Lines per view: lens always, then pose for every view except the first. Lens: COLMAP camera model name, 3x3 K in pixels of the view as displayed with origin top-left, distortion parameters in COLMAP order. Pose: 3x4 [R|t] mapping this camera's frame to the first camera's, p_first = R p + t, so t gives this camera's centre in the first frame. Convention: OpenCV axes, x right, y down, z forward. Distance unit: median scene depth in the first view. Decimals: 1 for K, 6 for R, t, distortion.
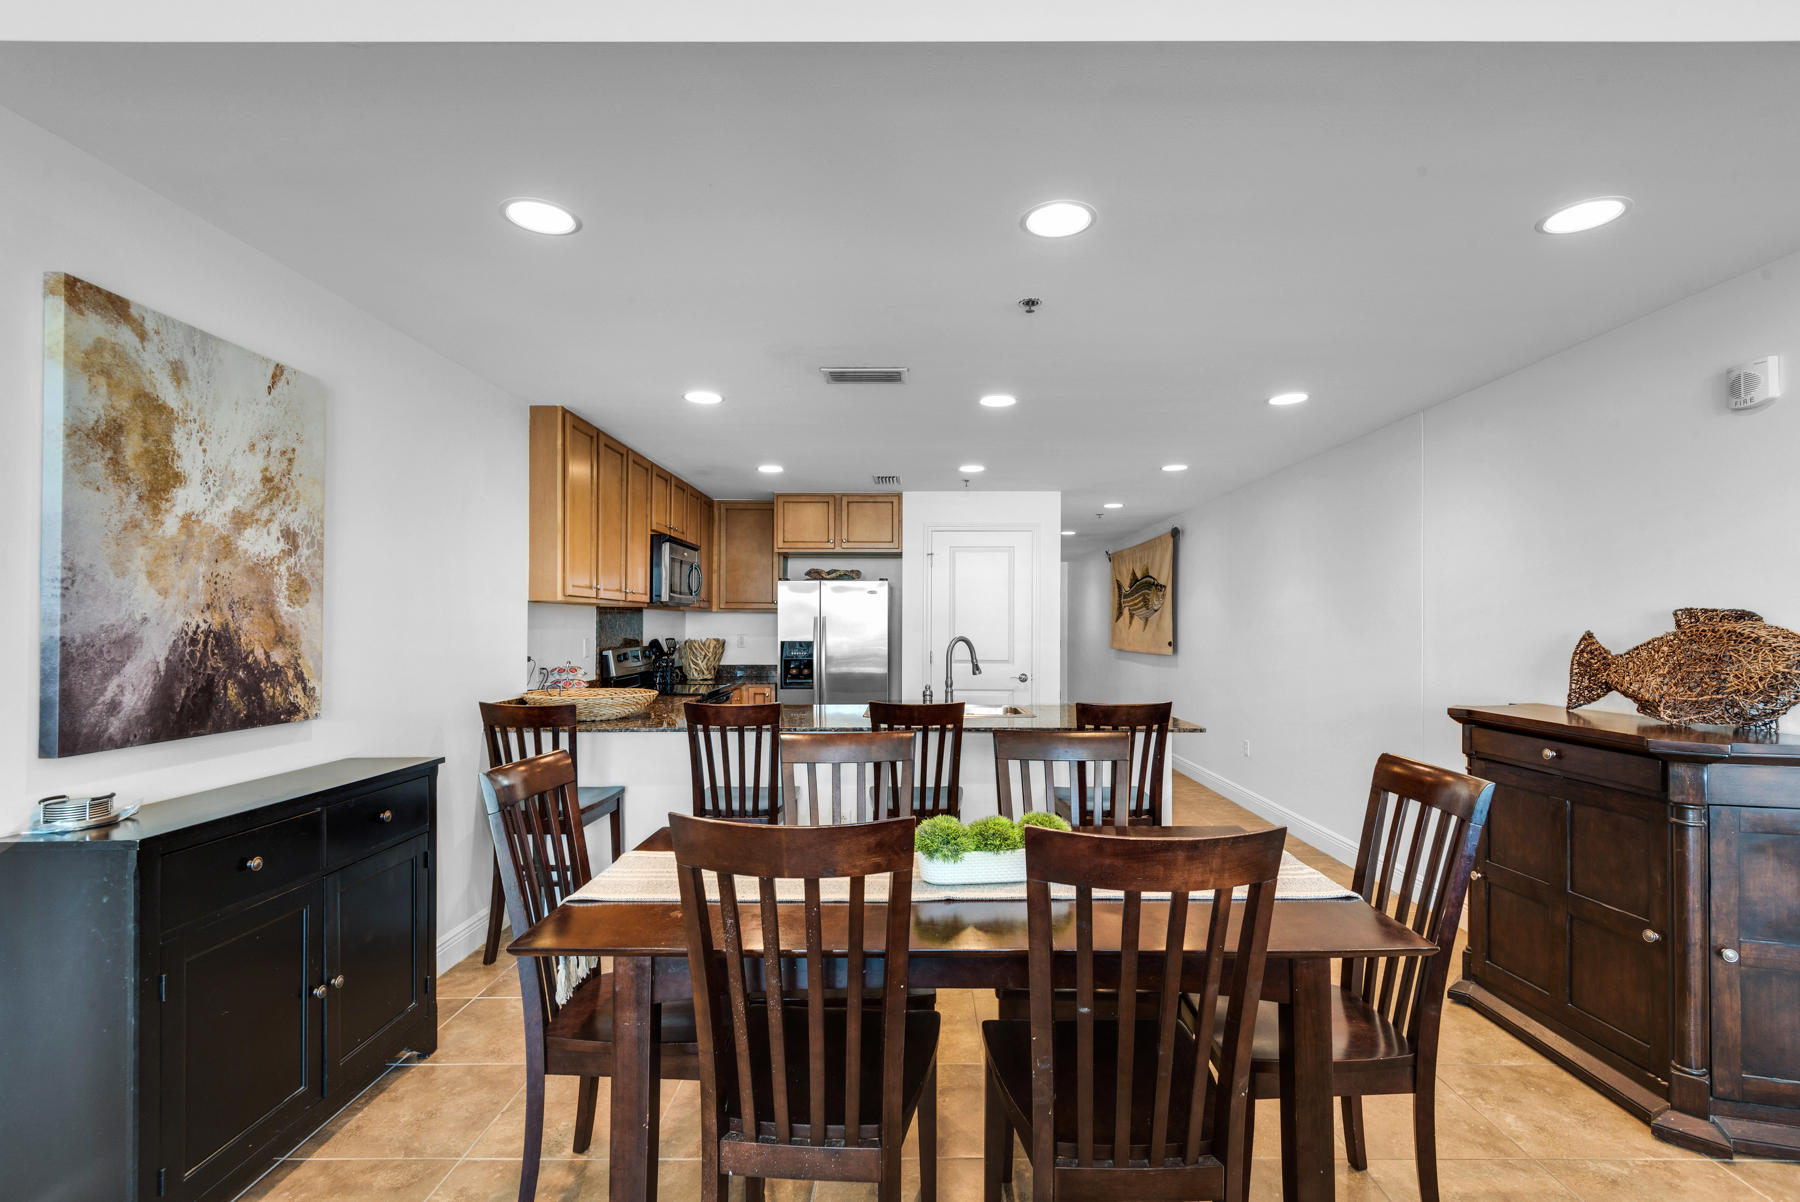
lens RADIAL K [[822.8, 0, 901.8], [0, 822.8, 612.1], [0, 0, 1]] dist [0.004052, -0.000218]
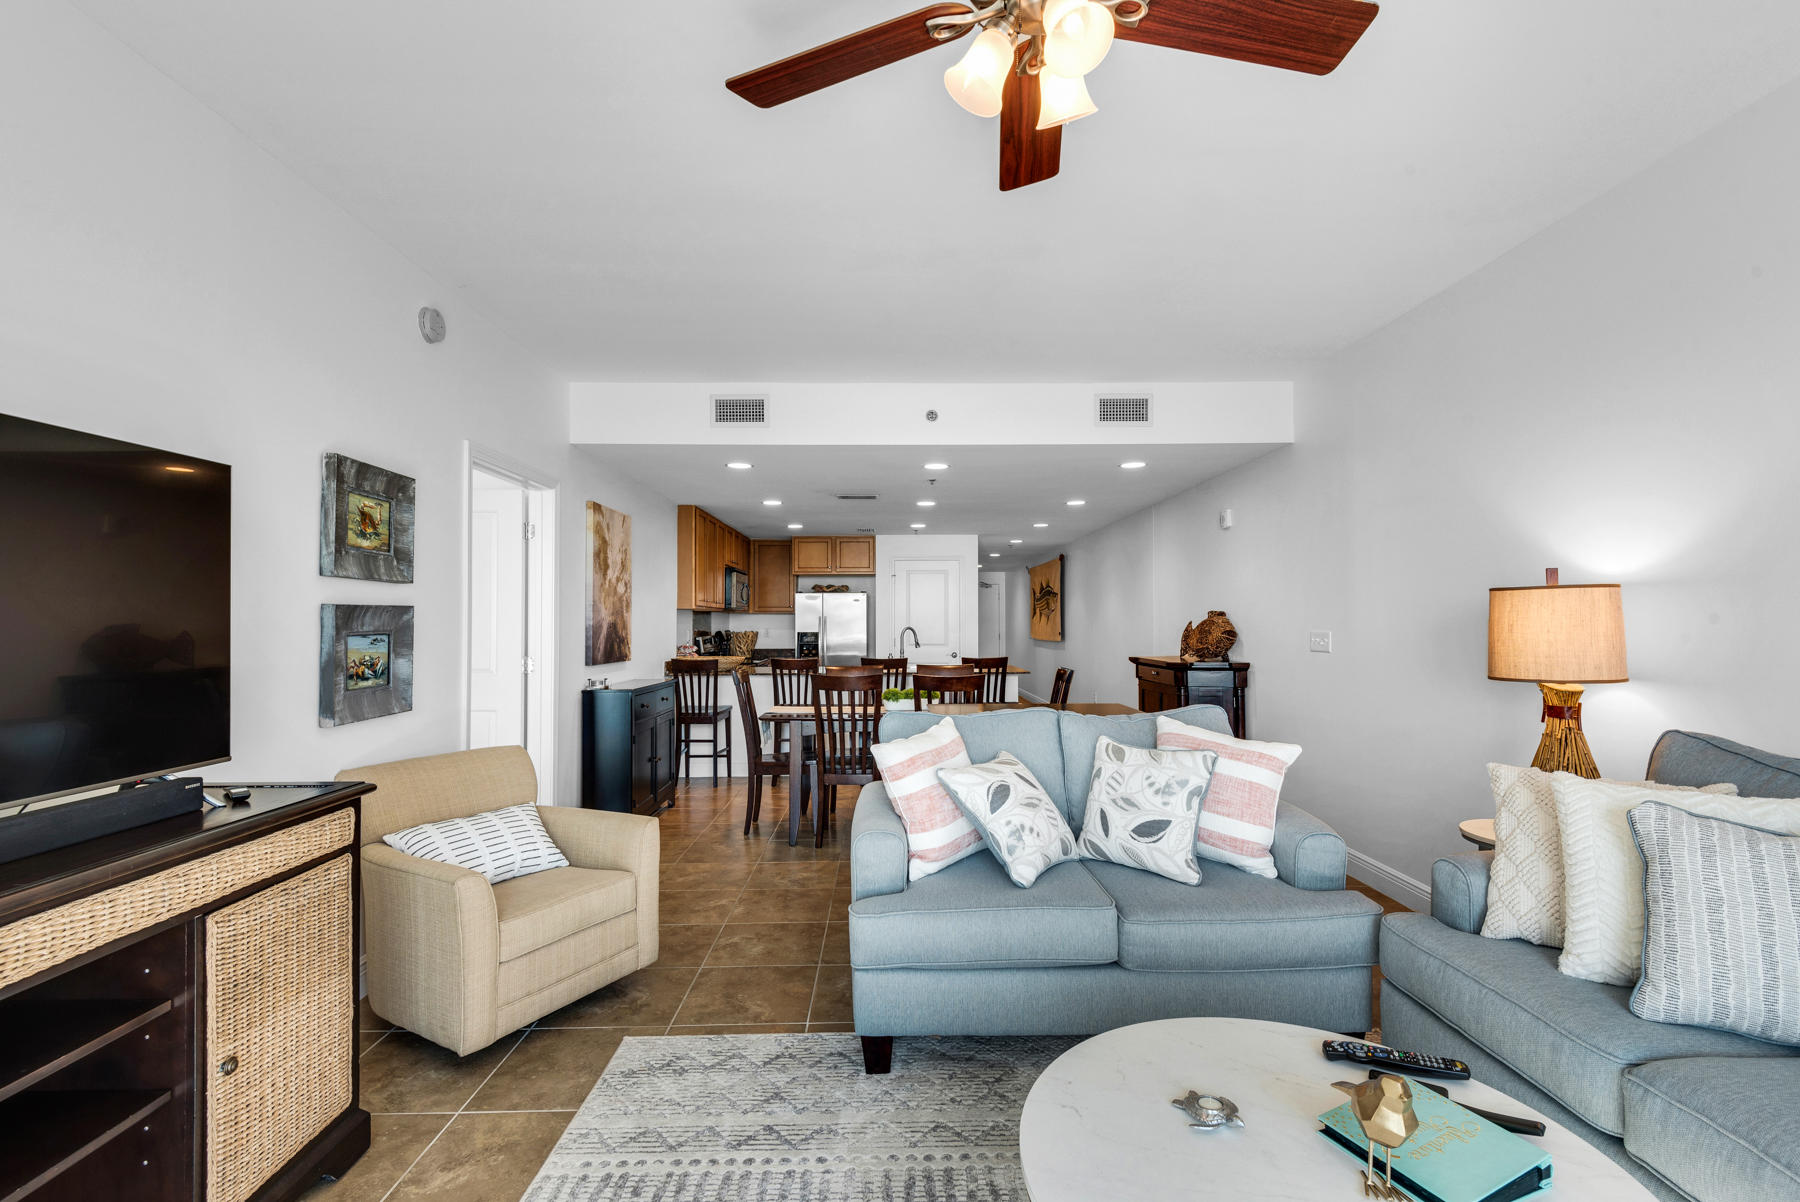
lens RADIAL K [[822.8, 0, 898.8], [0, 822.8, 614.3], [0, 0, 1]] dist [0.004052, -0.000218]
pose [[0.999525, -0.005067, 0.030409, -0.003861], [0.004945, 0.999979, 0.004089, -0.003505], [-0.030429, -0.003937, 0.999529, -0.547906]]
